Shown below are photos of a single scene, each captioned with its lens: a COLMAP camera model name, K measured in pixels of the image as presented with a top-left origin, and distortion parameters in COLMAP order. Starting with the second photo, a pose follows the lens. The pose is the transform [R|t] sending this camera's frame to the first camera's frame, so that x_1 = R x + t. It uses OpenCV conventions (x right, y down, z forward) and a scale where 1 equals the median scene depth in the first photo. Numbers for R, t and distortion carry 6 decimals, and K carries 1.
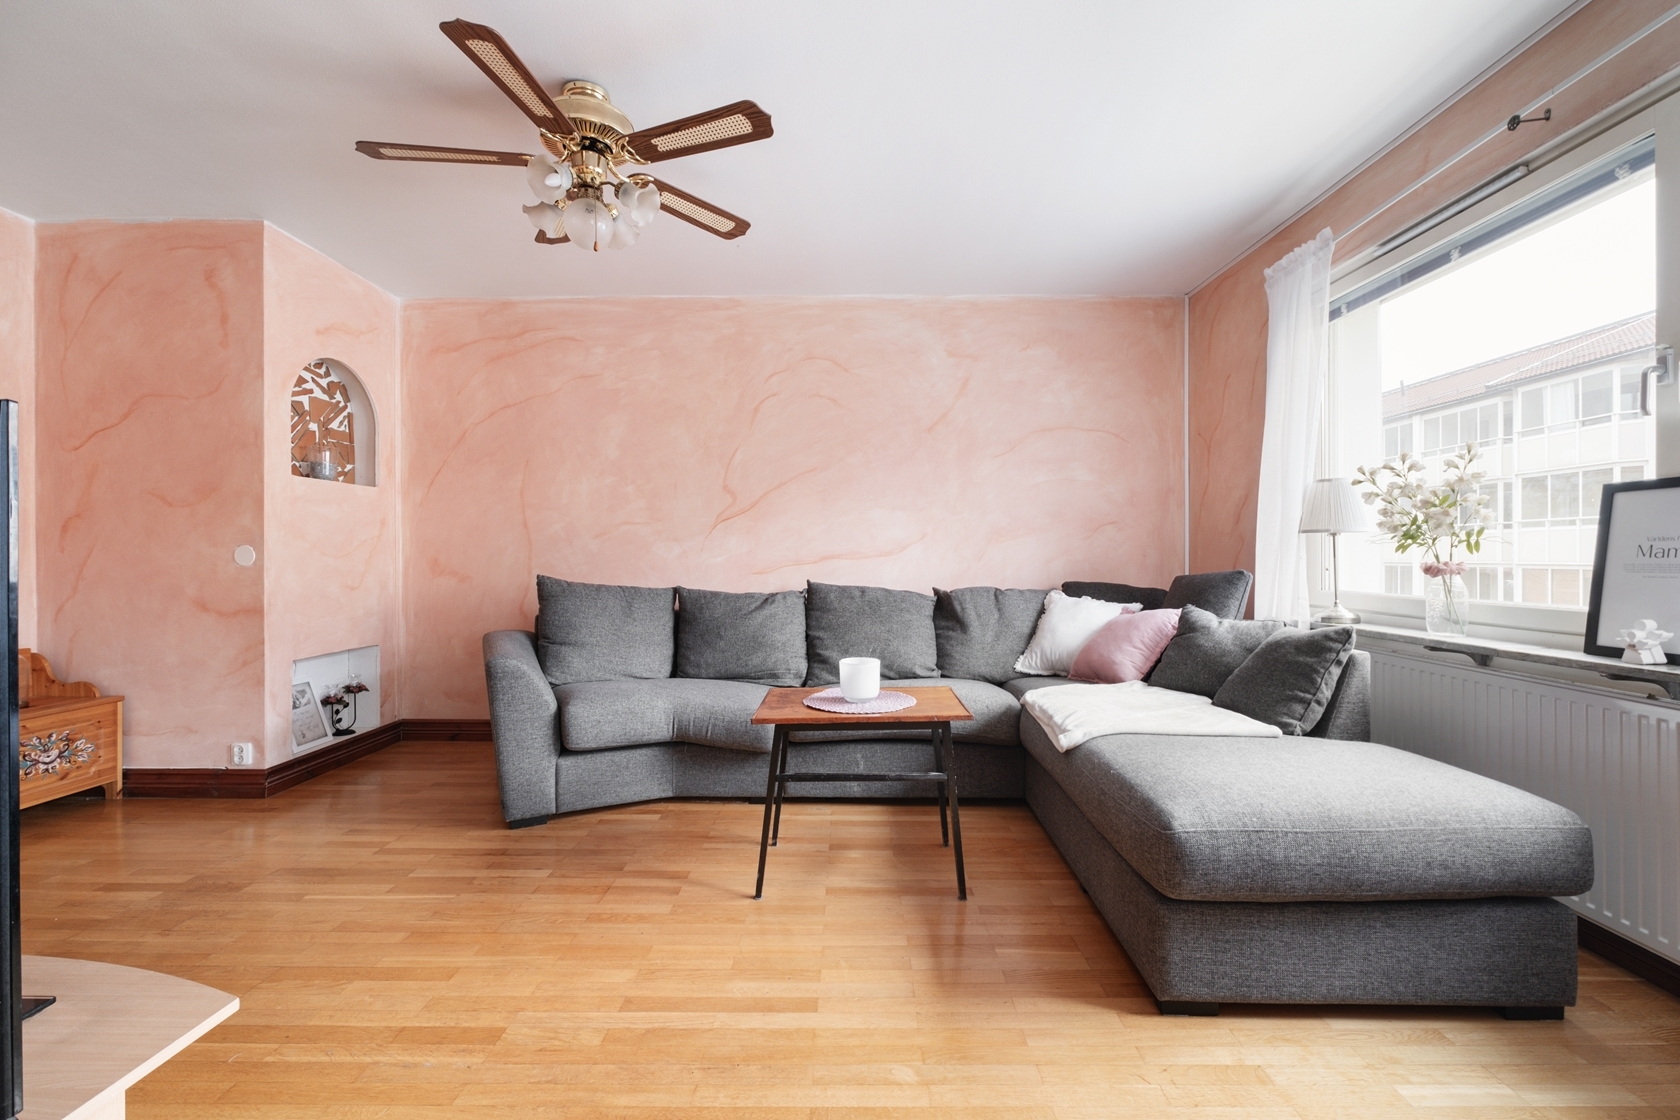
lens RADIAL K [[745.9, 0, 842.6], [0, 745.9, 560.4], [0, 0, 1]] dist [0.000801, 0.000042]
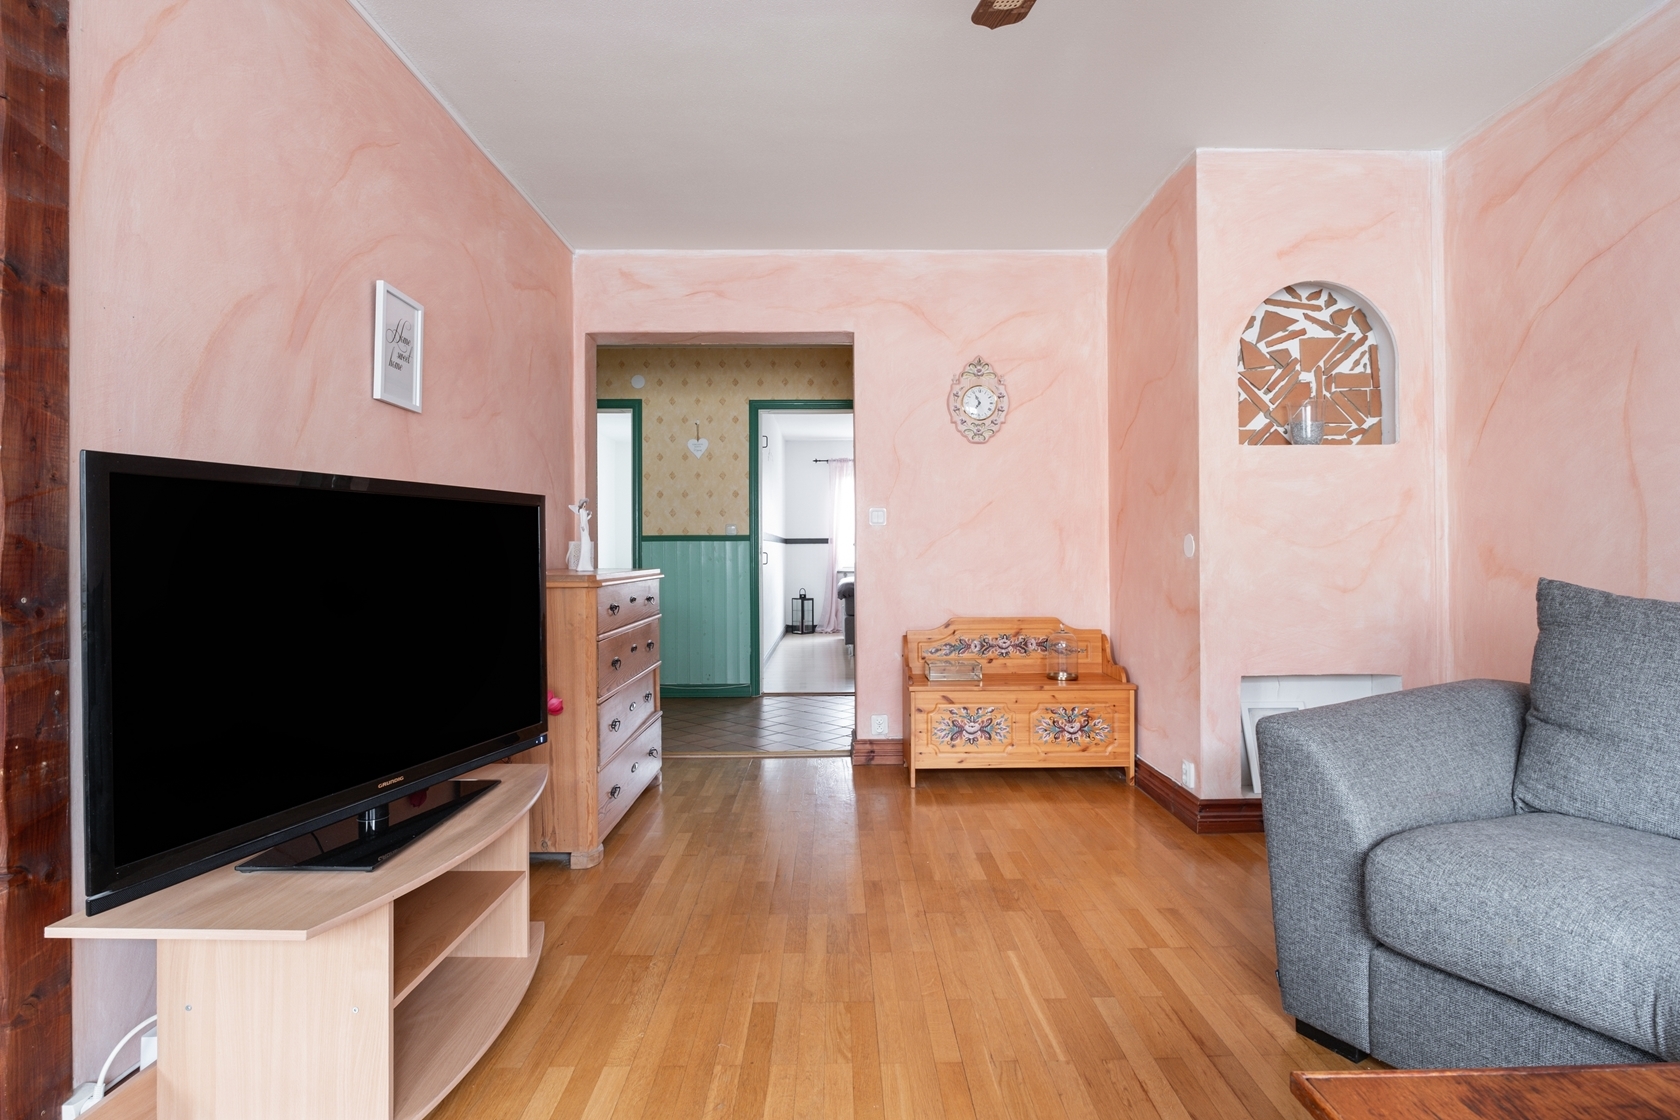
lens RADIAL K [[820.0, 0, 840.9], [0, 820.0, 550.9], [0, 0, 1]] dist [-0.005302, -0.001456]
pose [[0.009179, -0.004557, -0.999947, 0.126118], [0.000097, 0.999990, -0.004556, 0.003444], [0.999958, -0.000055, 0.009179, 0.506828]]
